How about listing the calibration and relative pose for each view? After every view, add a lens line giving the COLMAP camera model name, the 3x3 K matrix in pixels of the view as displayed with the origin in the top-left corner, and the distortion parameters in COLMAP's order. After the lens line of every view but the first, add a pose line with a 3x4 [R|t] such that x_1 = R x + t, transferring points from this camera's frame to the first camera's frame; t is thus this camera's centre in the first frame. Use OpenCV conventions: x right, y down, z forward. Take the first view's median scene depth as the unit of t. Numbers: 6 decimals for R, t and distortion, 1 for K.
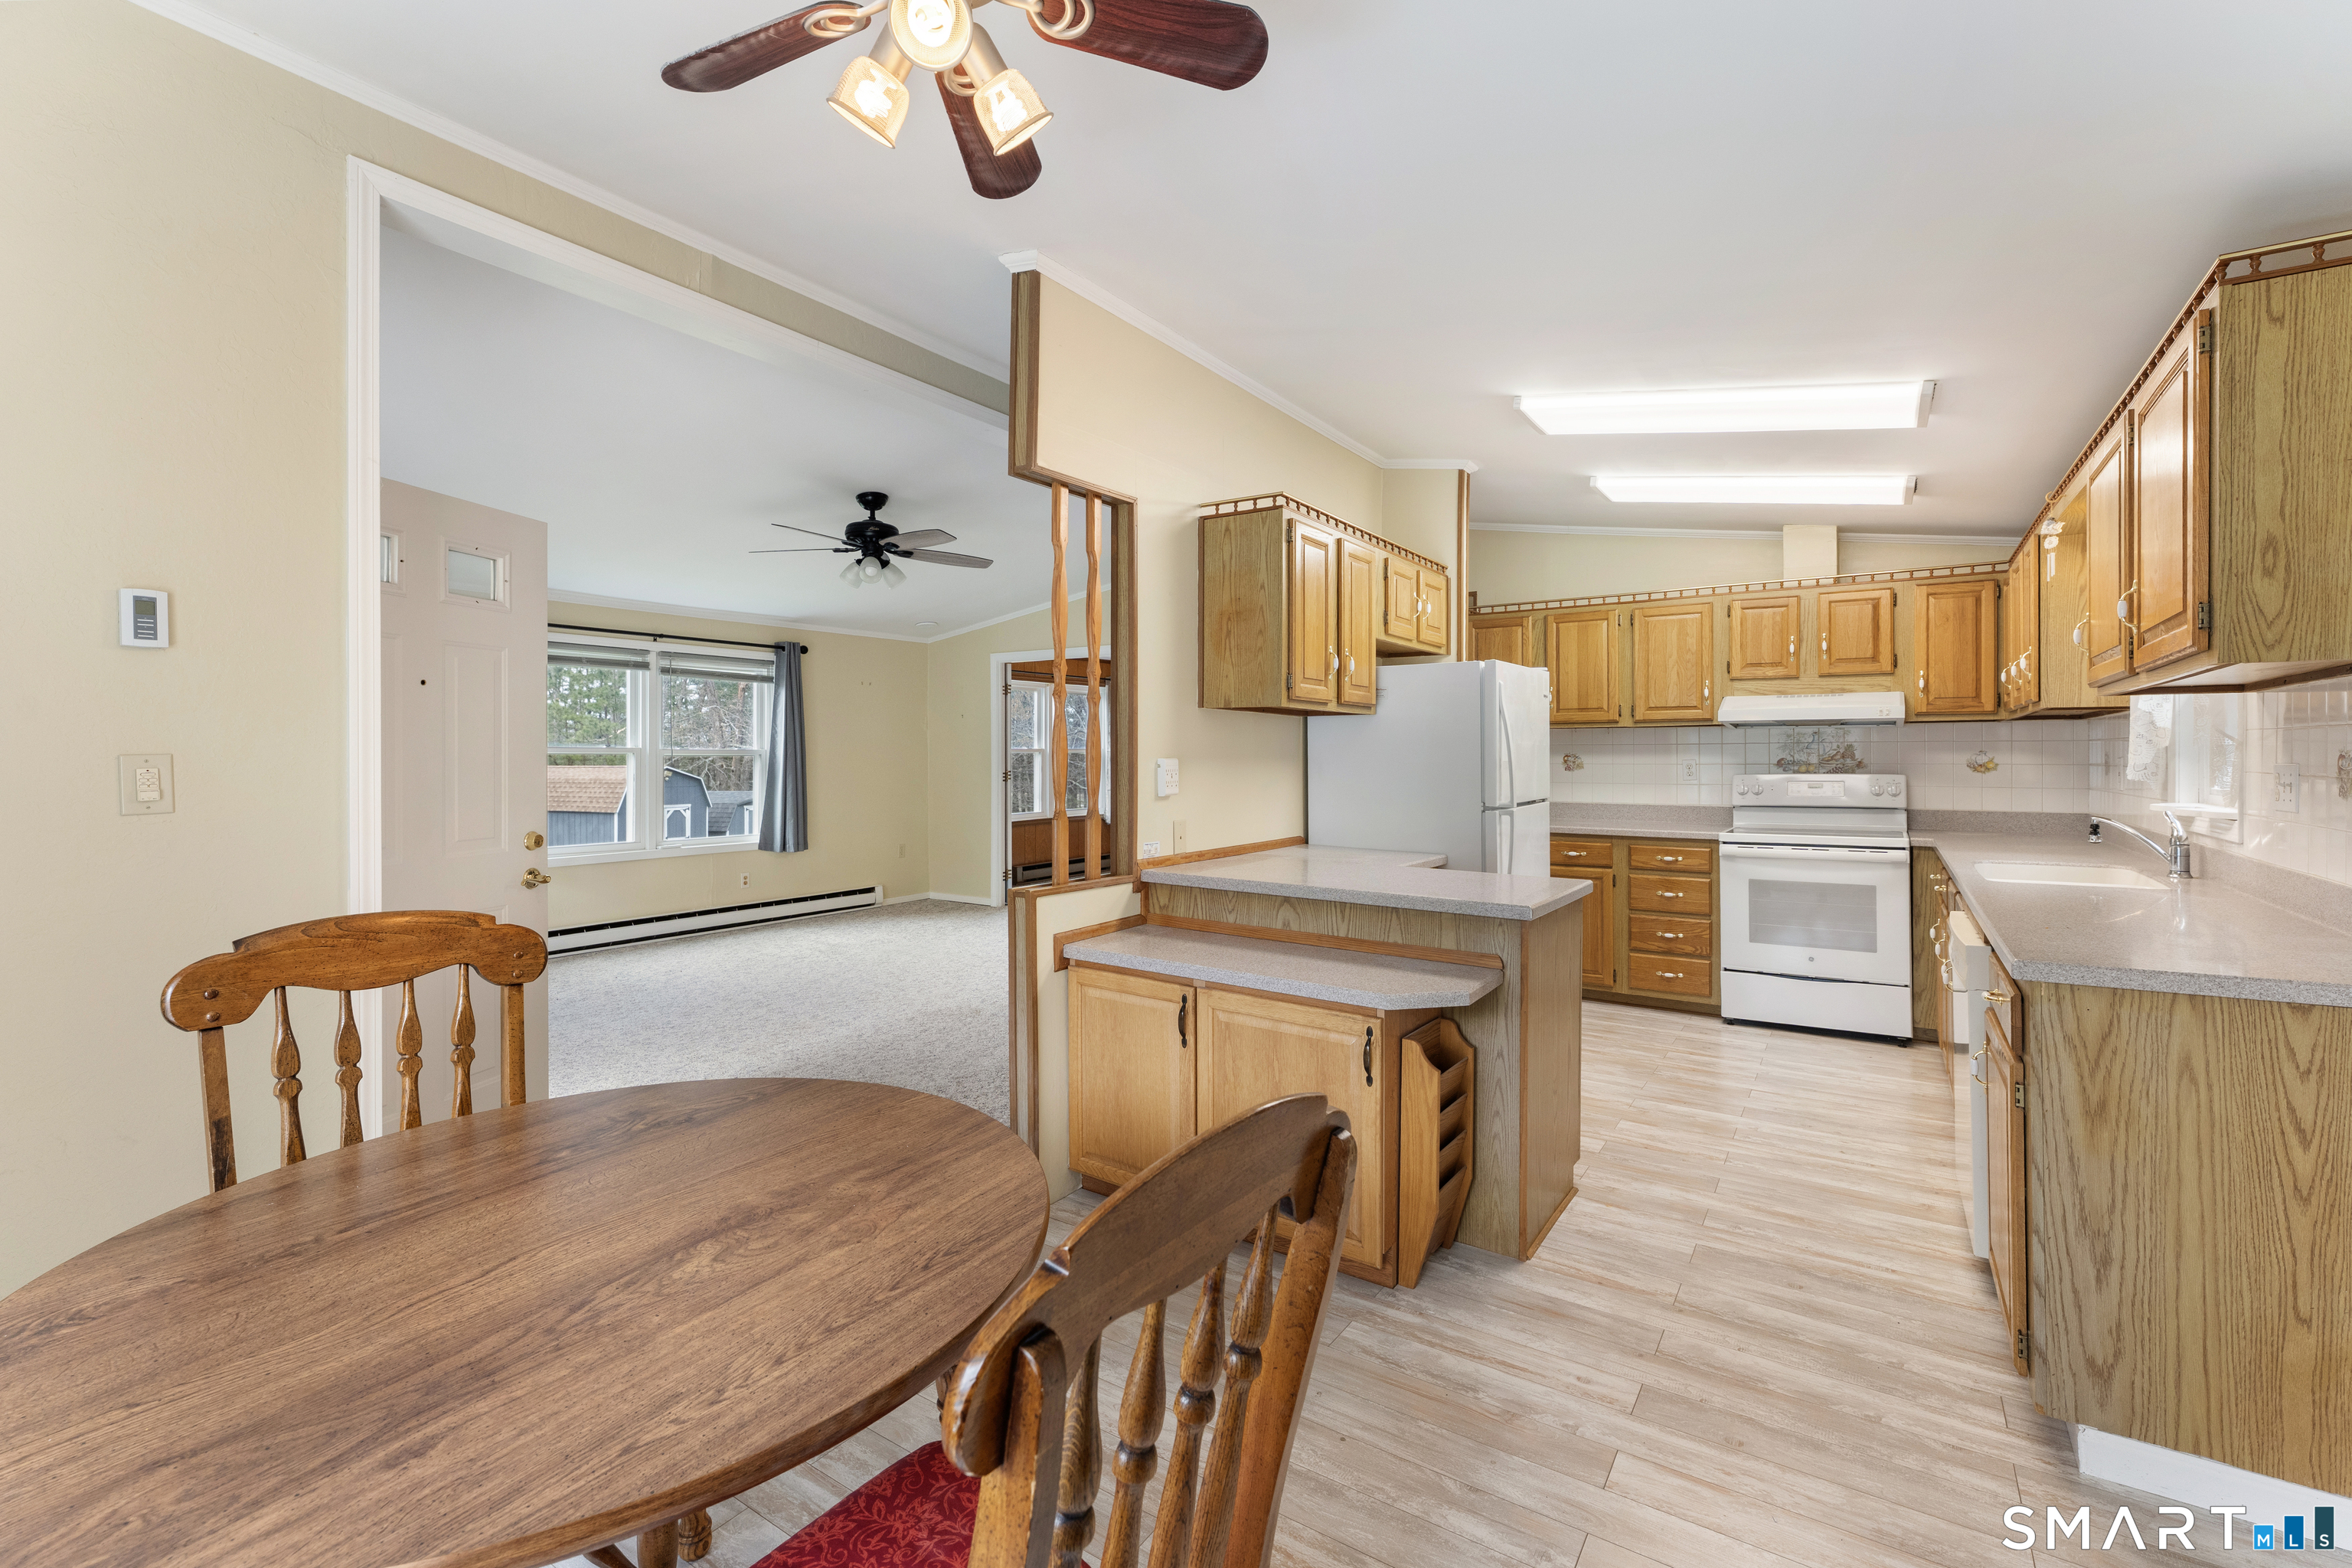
lens RADIAL K [[1013.0, 0, 1174.8], [0, 1013.0, 759.6], [0, 0, 1]] dist [-0.000419, -0.000208]
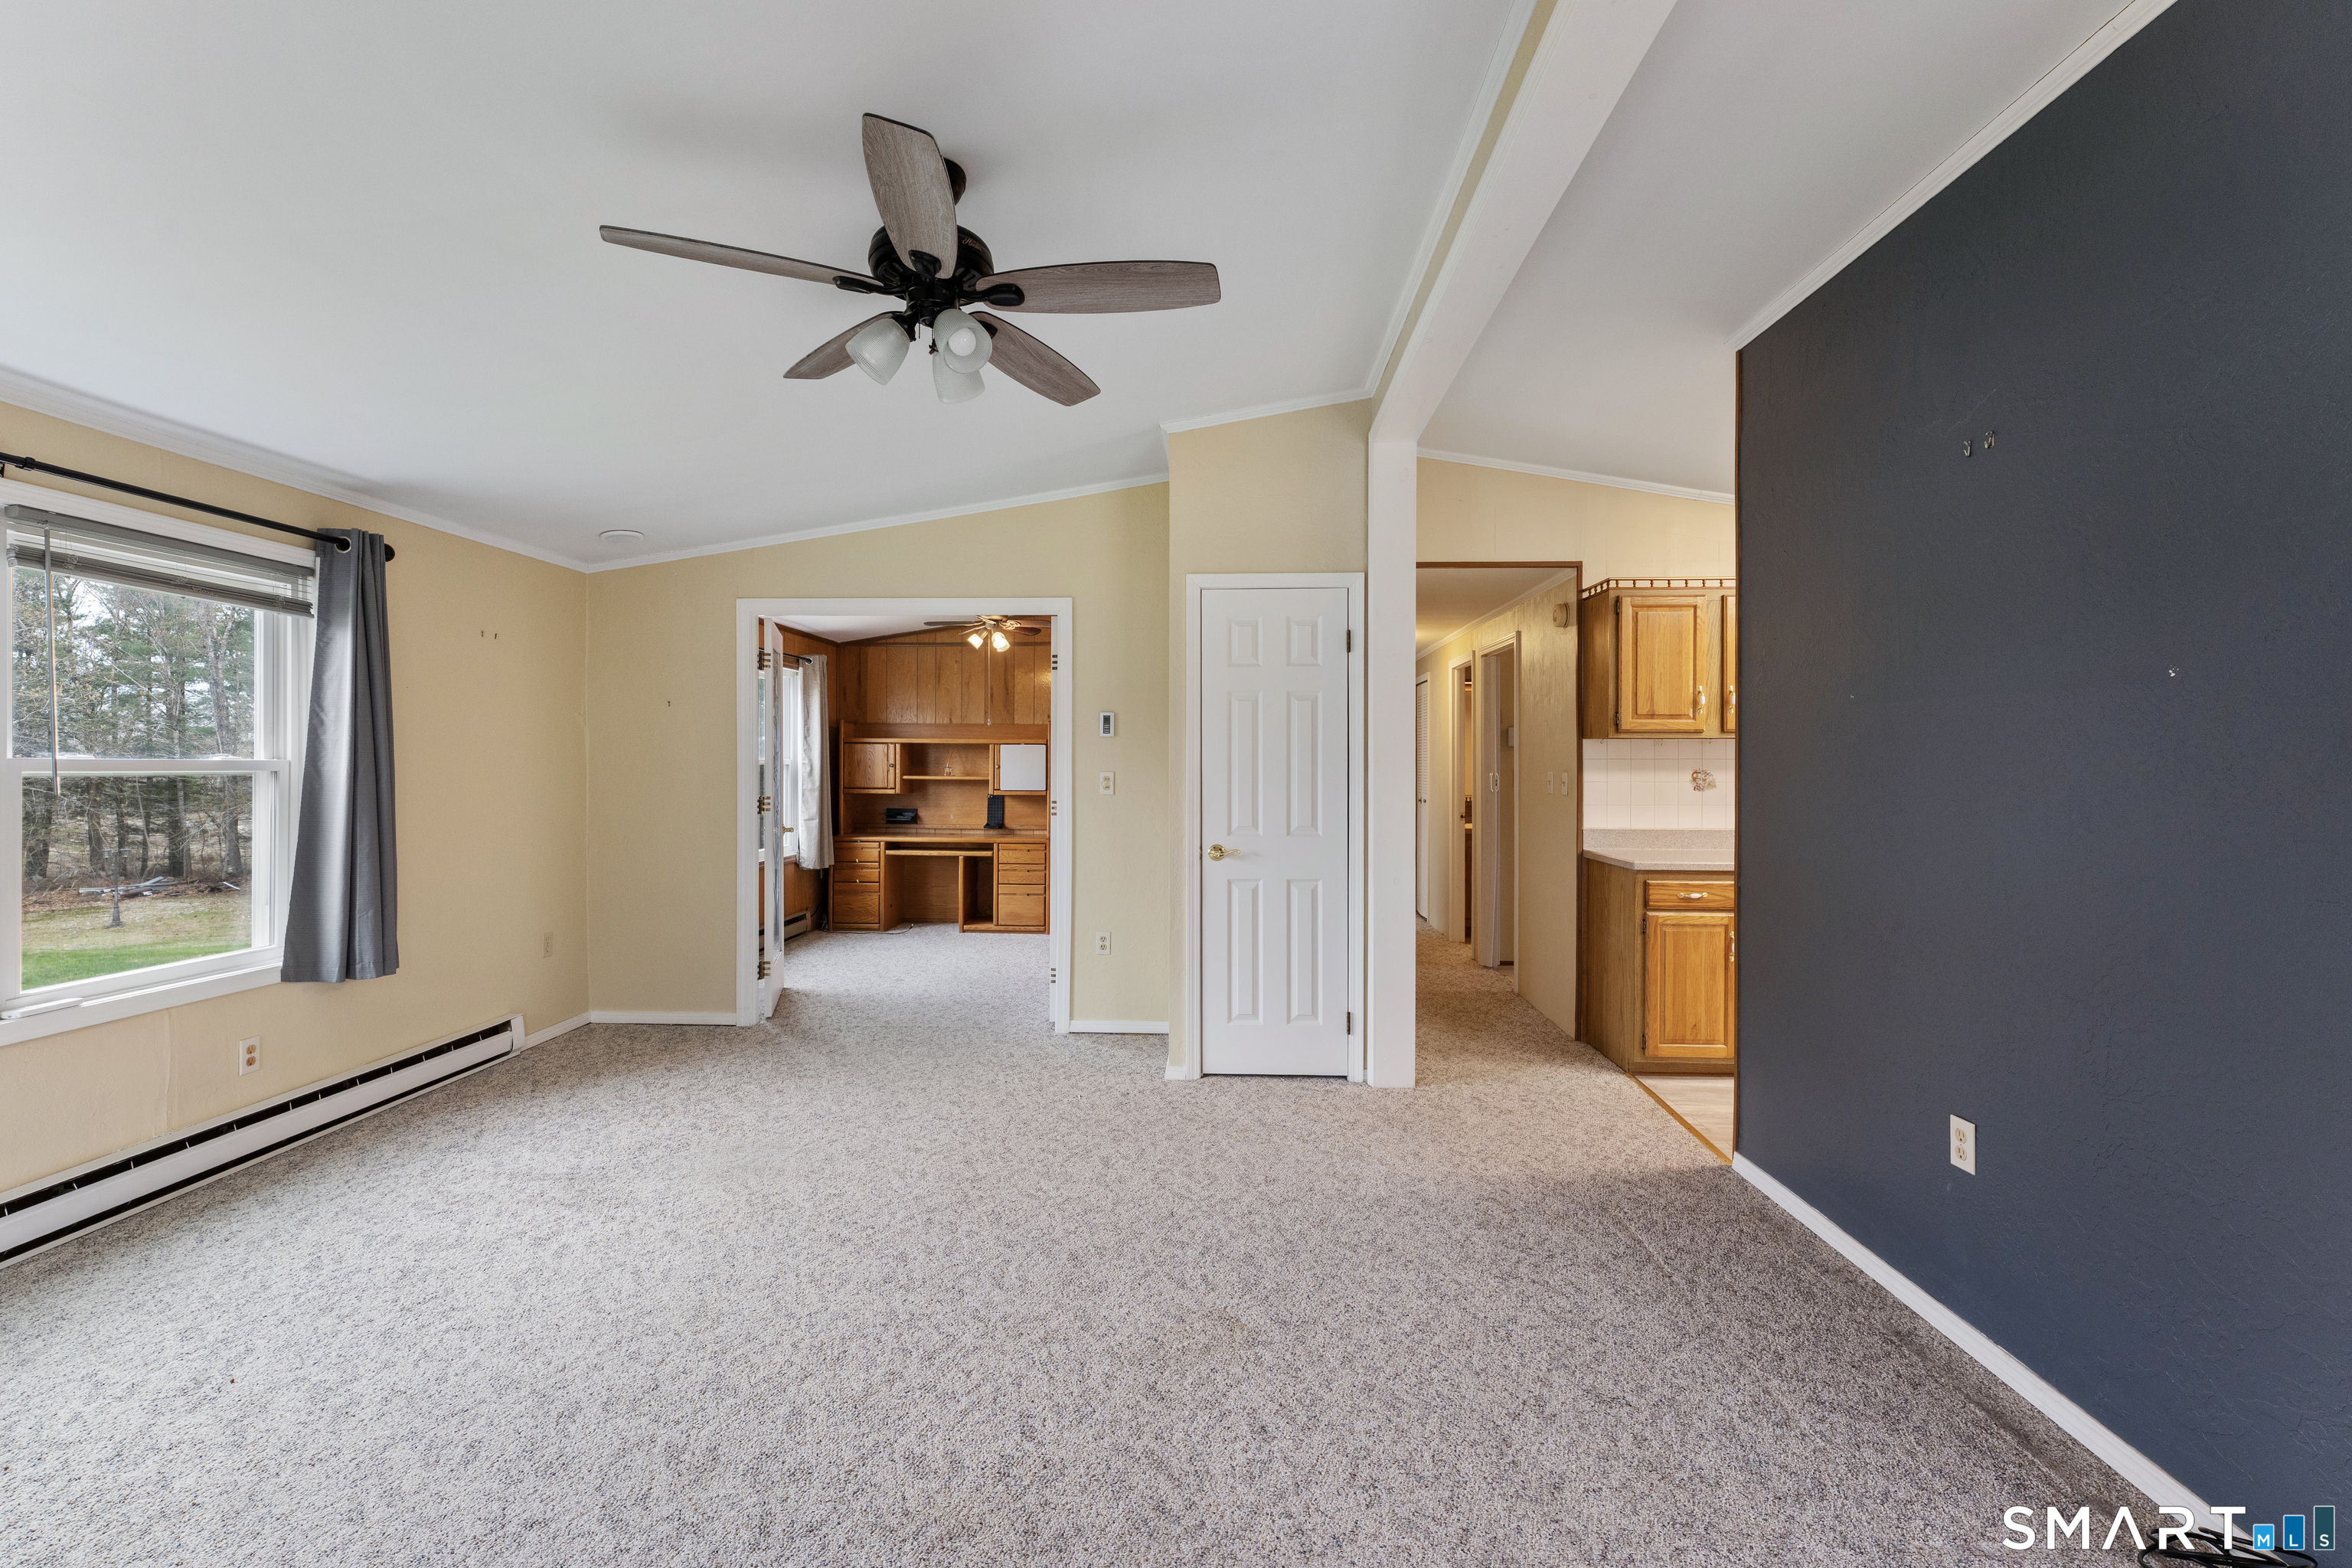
lens RADIAL K [[1013.0, 0, 1174.8], [0, 1013.0, 759.6], [0, 0, 1]] dist [-0.000419, -0.000208]
pose [[0.850631, 0.004719, 0.525743, -0.462897], [0.000443, 0.999953, -0.009693, -0.007707], [-0.525764, 0.008478, 0.850588, 0.607466]]
